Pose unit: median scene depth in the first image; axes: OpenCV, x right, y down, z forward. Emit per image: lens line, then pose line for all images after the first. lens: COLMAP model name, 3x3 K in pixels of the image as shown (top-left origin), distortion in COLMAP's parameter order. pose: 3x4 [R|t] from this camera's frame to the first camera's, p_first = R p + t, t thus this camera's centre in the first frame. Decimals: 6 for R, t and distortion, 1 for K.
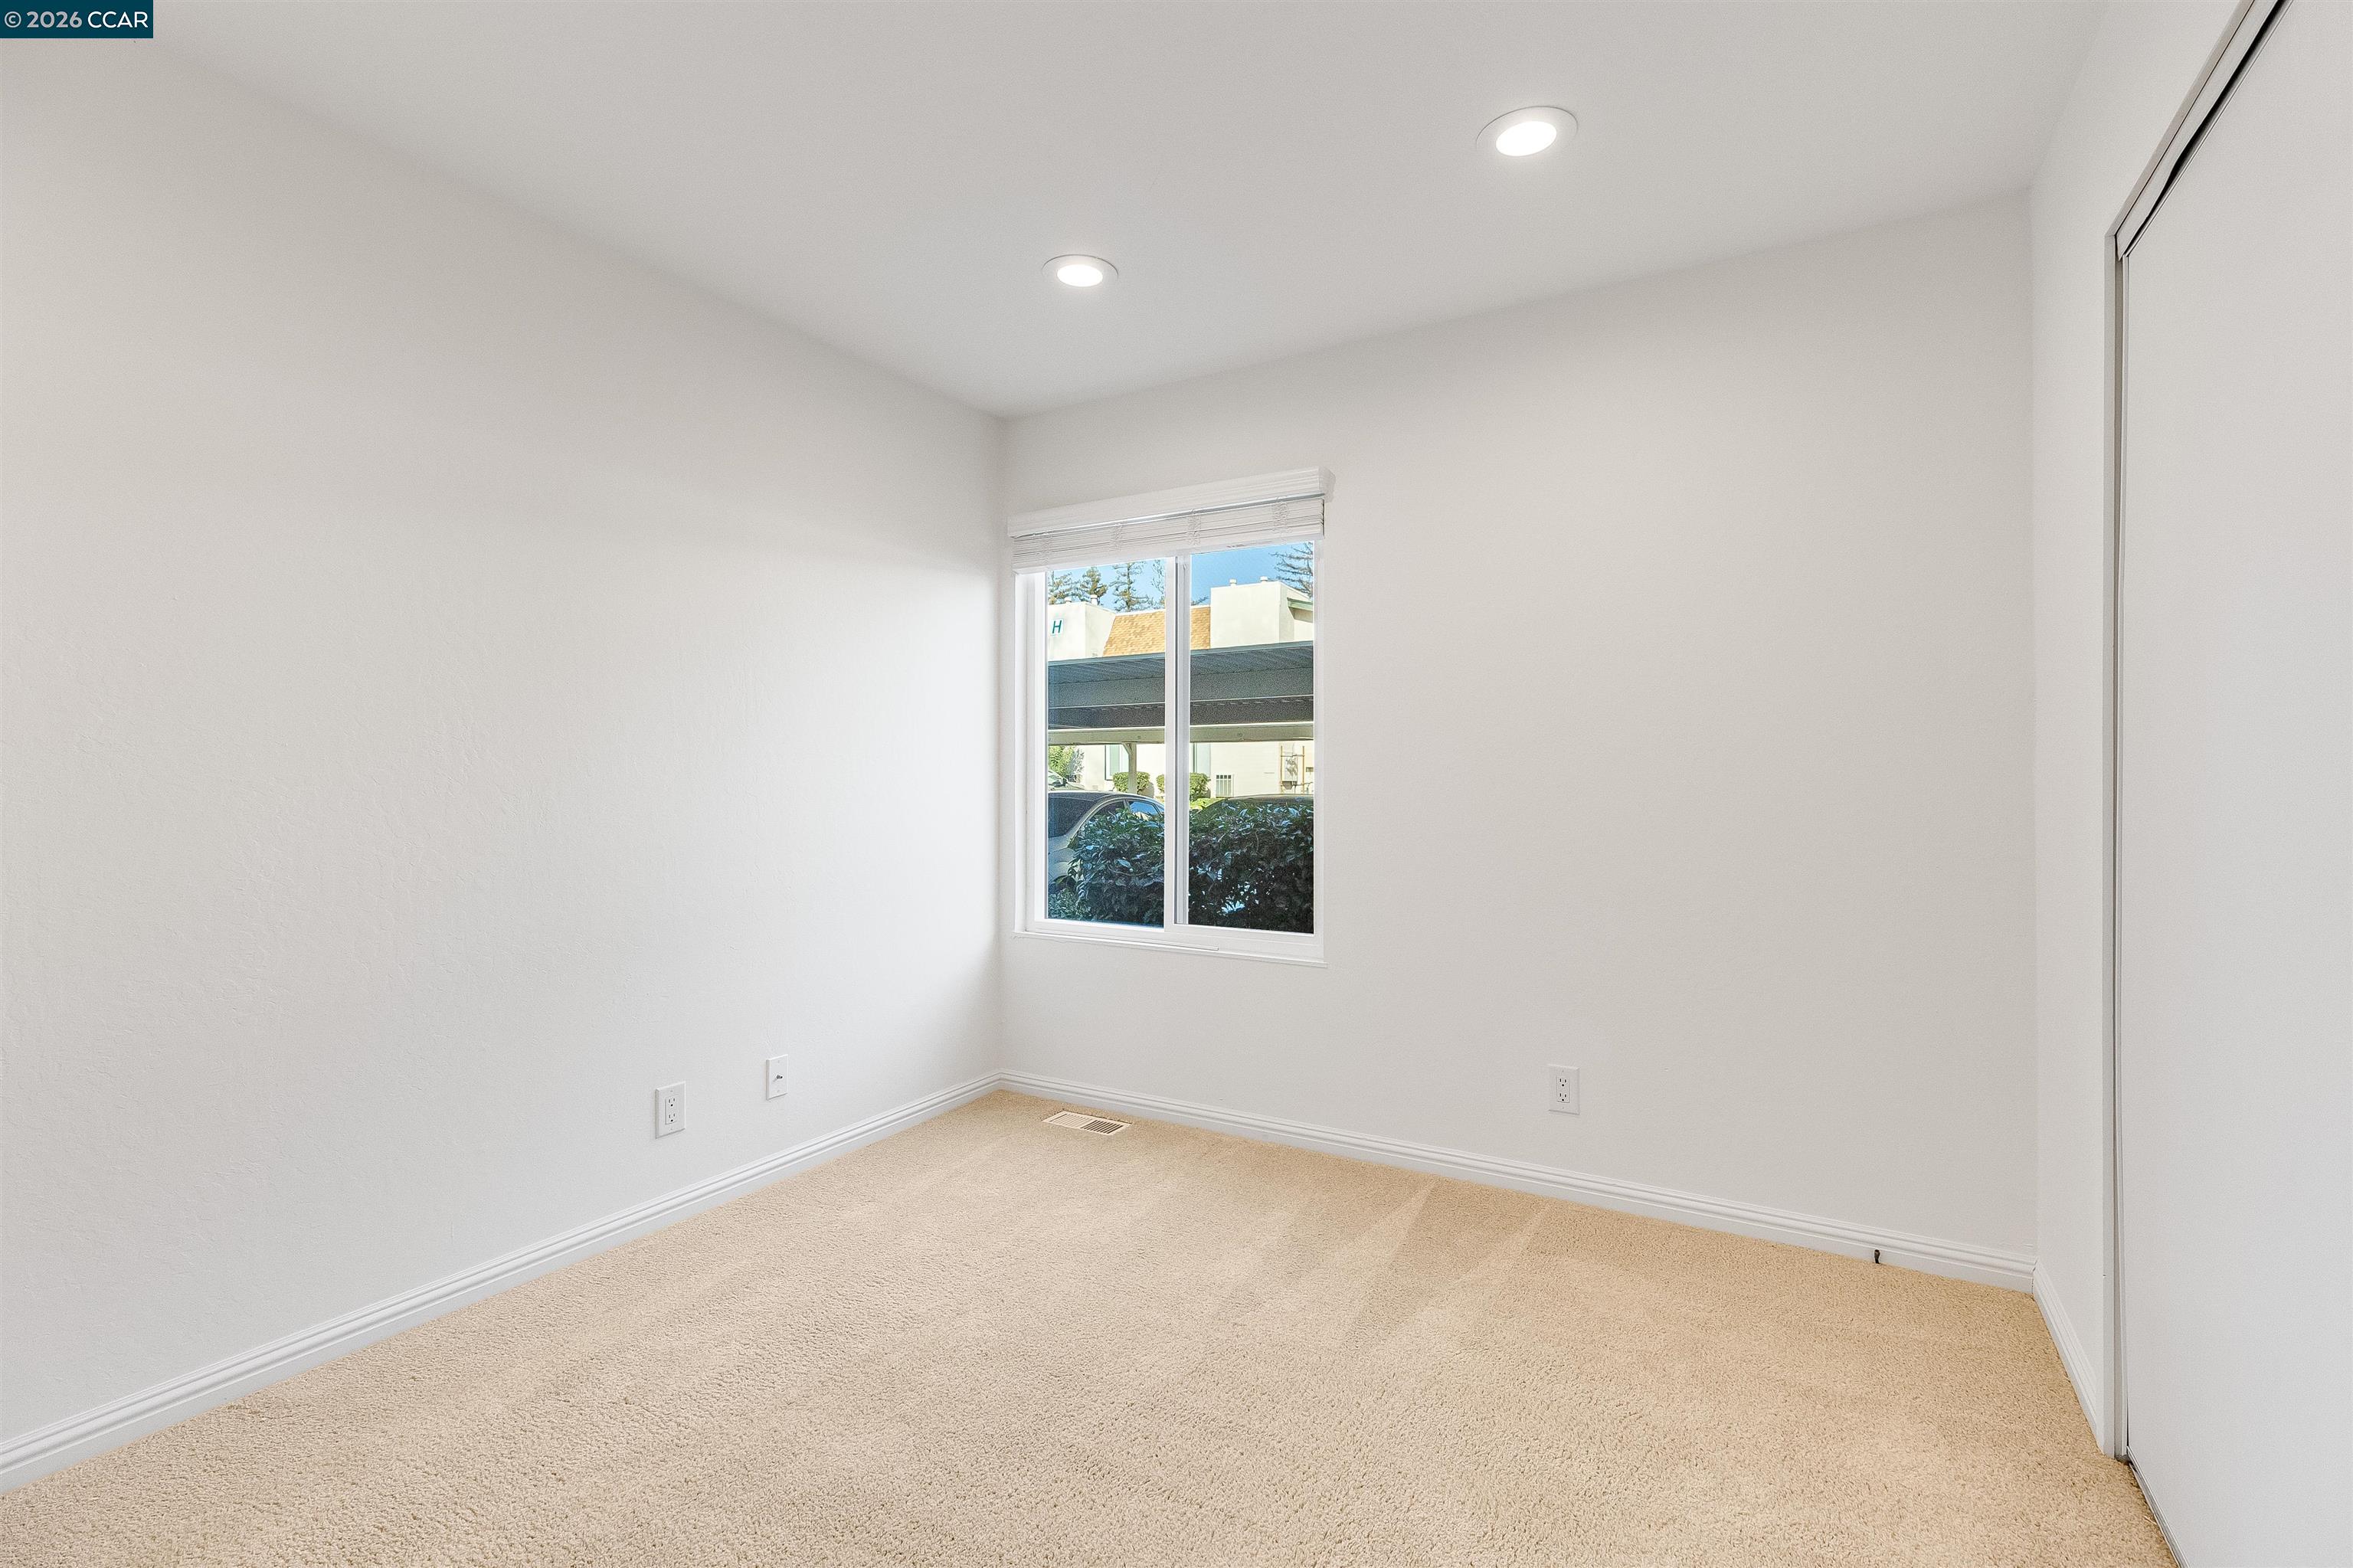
lens RADIAL K [[1049.8, 0, 1188.1], [0, 1049.8, 770.1], [0, 0, 1]] dist [0.004485, 0.000020]
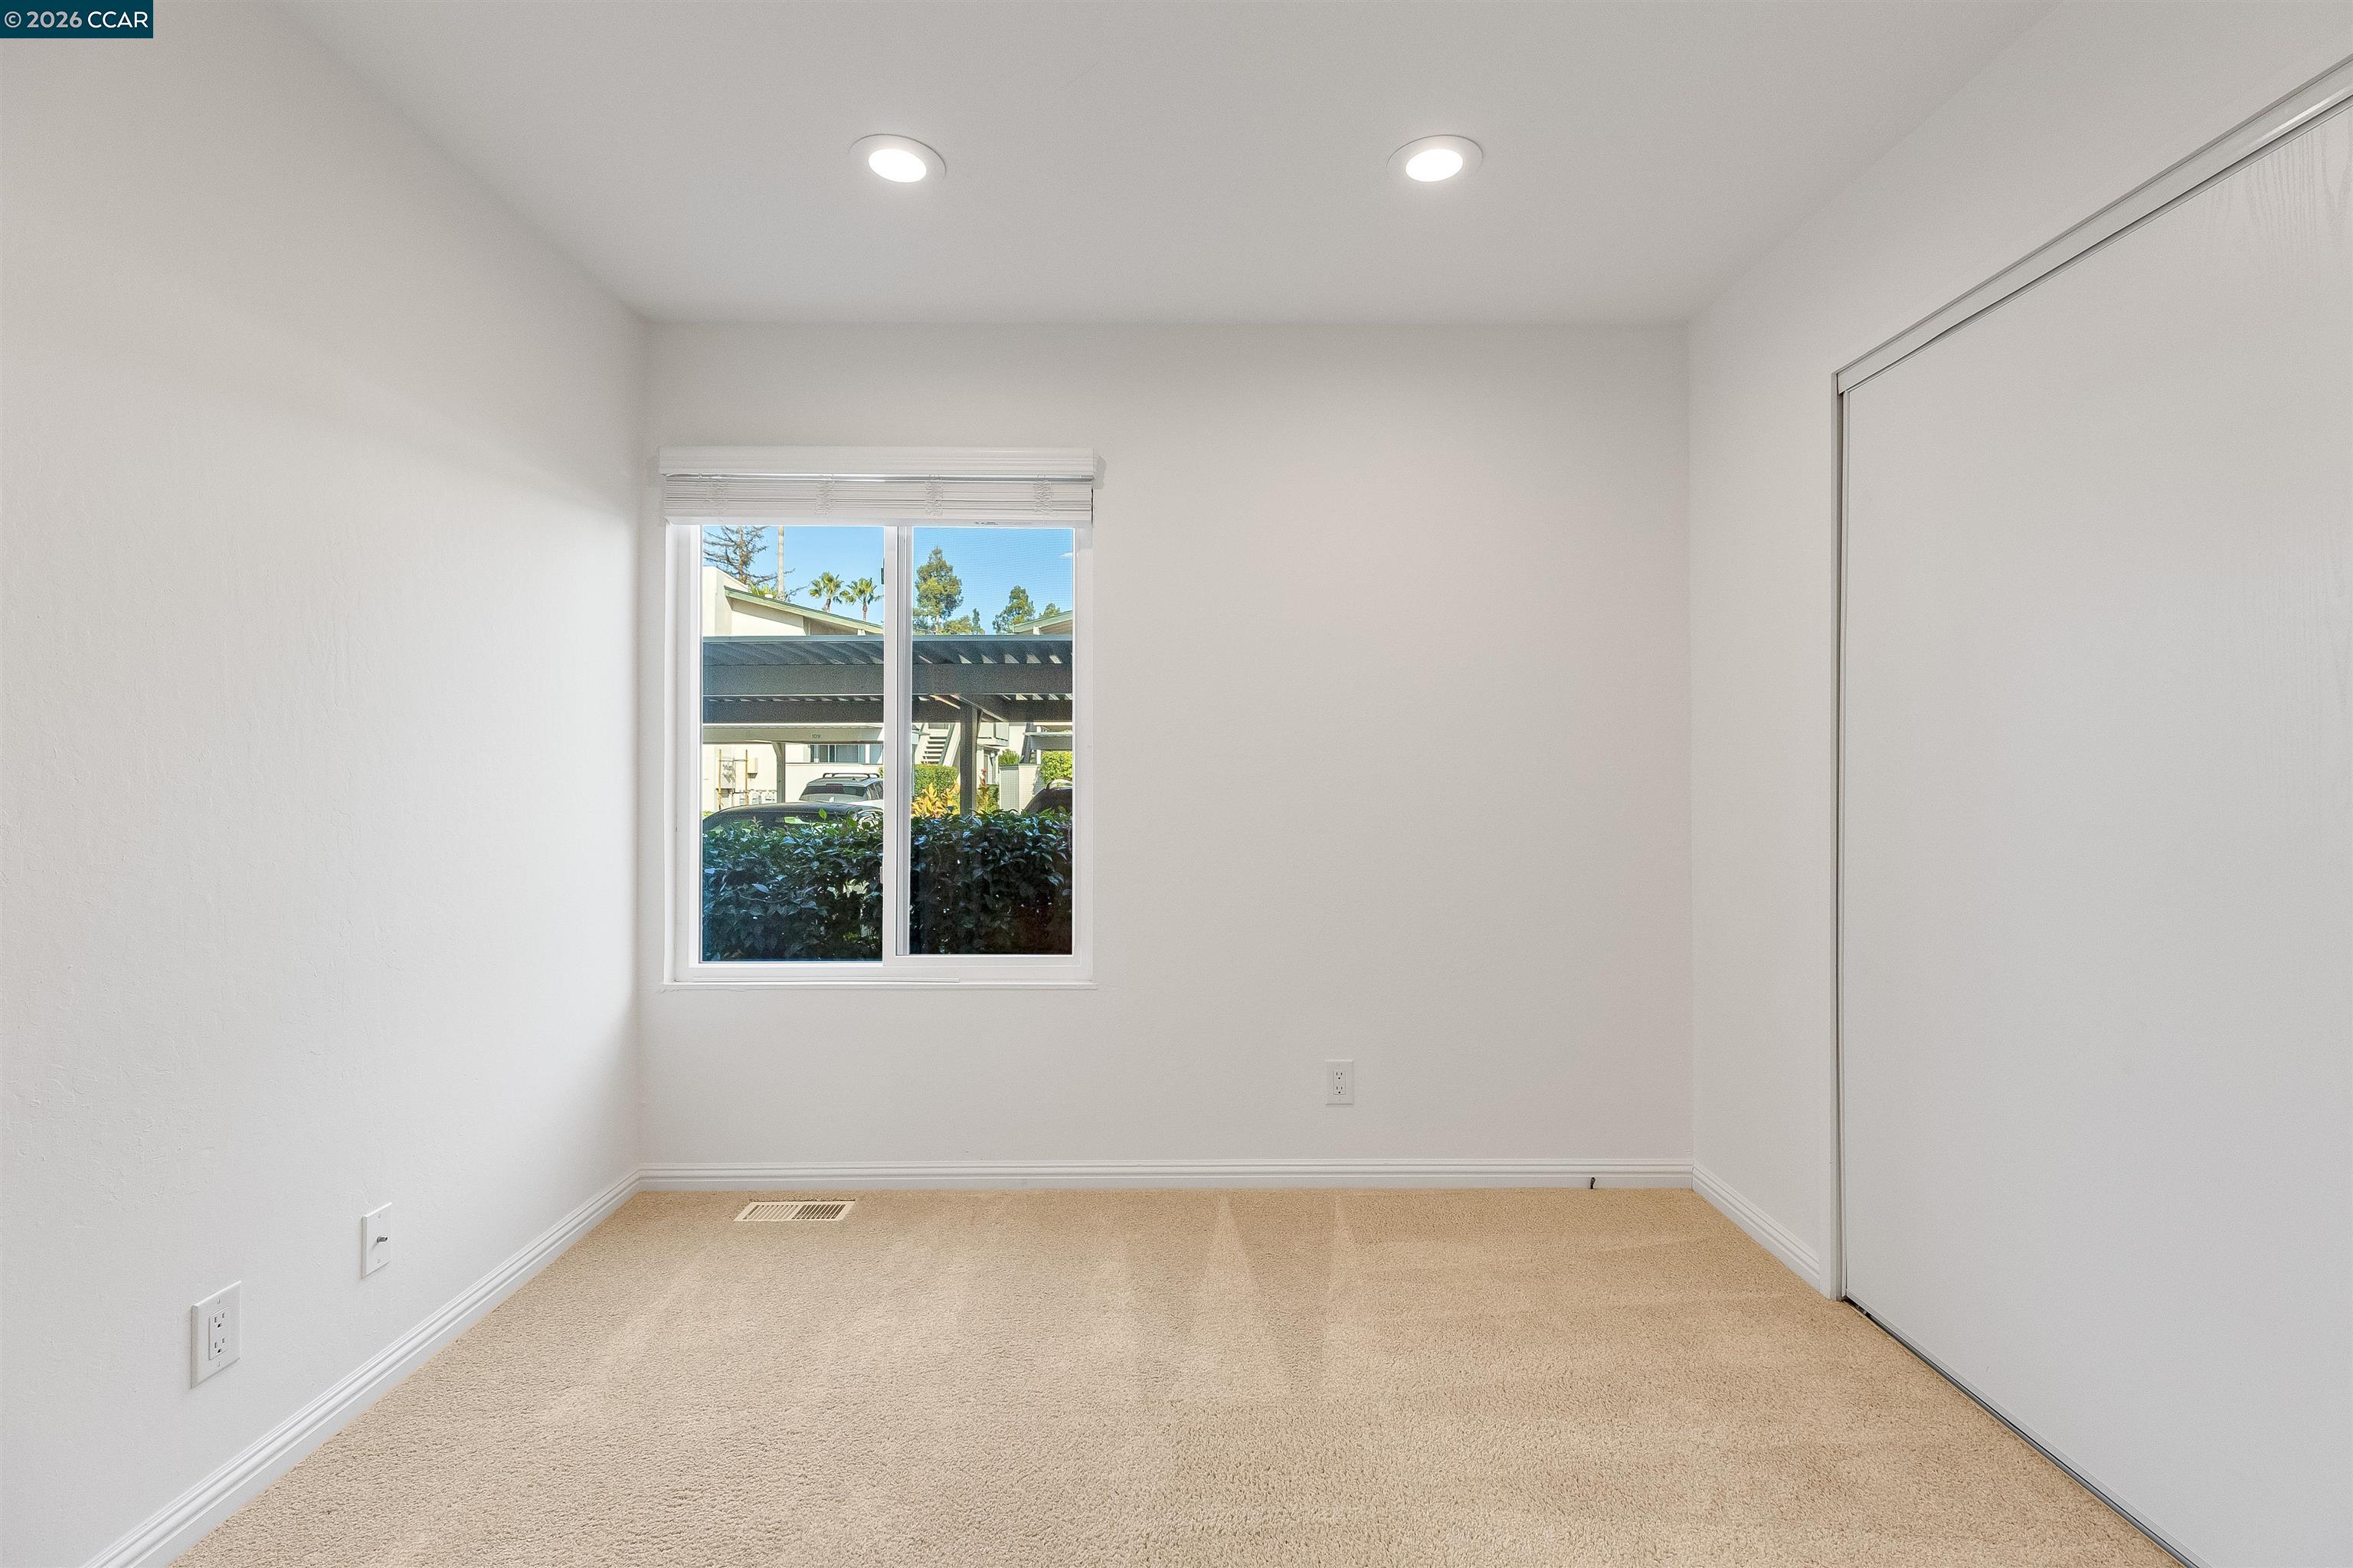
lens RADIAL K [[1049.8, 0, 1187.9], [0, 1049.8, 774.6], [0, 0, 1]] dist [0.004485, 0.000020]
pose [[0.857944, 0.003338, 0.513733, -0.267607], [-0.002467, 0.999994, -0.002379, 0.000289], [-0.513738, 0.000774, 0.857947, 0.155218]]
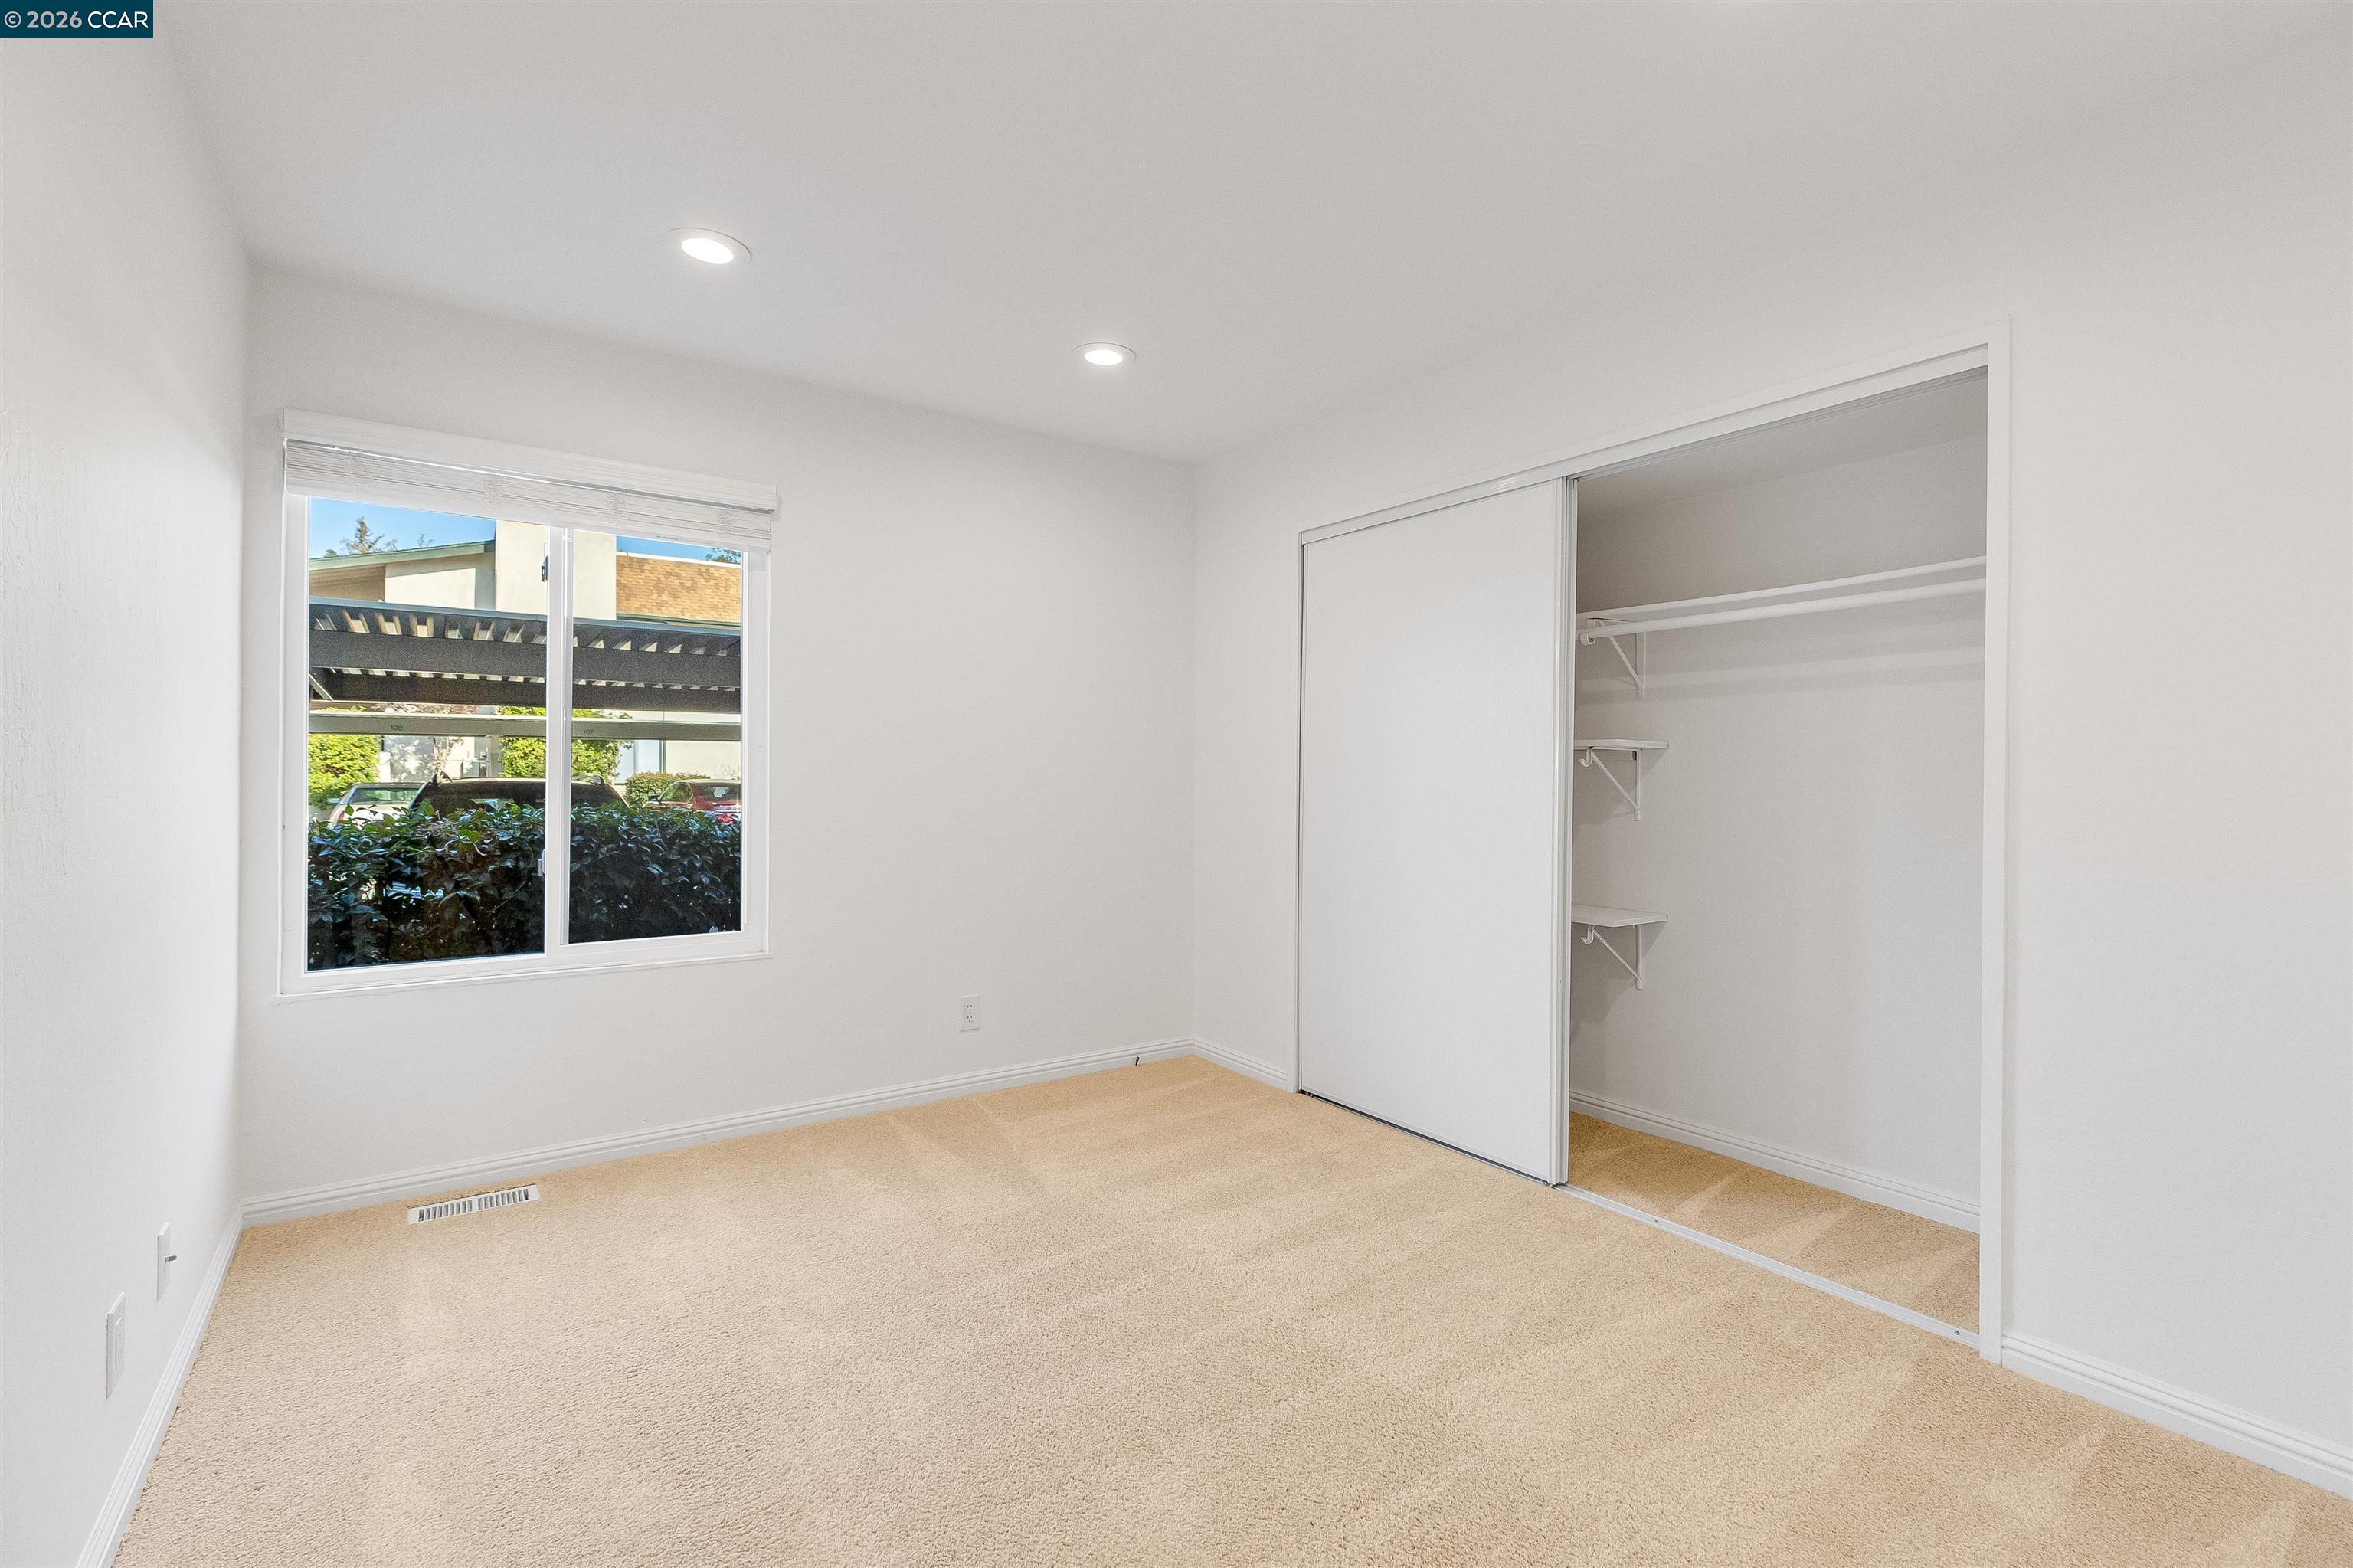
lens RADIAL K [[1049.8, 0, 1185.8], [0, 1049.8, 774.2], [0, 0, 1]] dist [0.004485, 0.000020]
pose [[0.410413, 0.004152, 0.911890, -0.647855], [-0.010781, 0.999942, 0.000300, -0.003323], [-0.911836, -0.009954, 0.410434, 0.174376]]
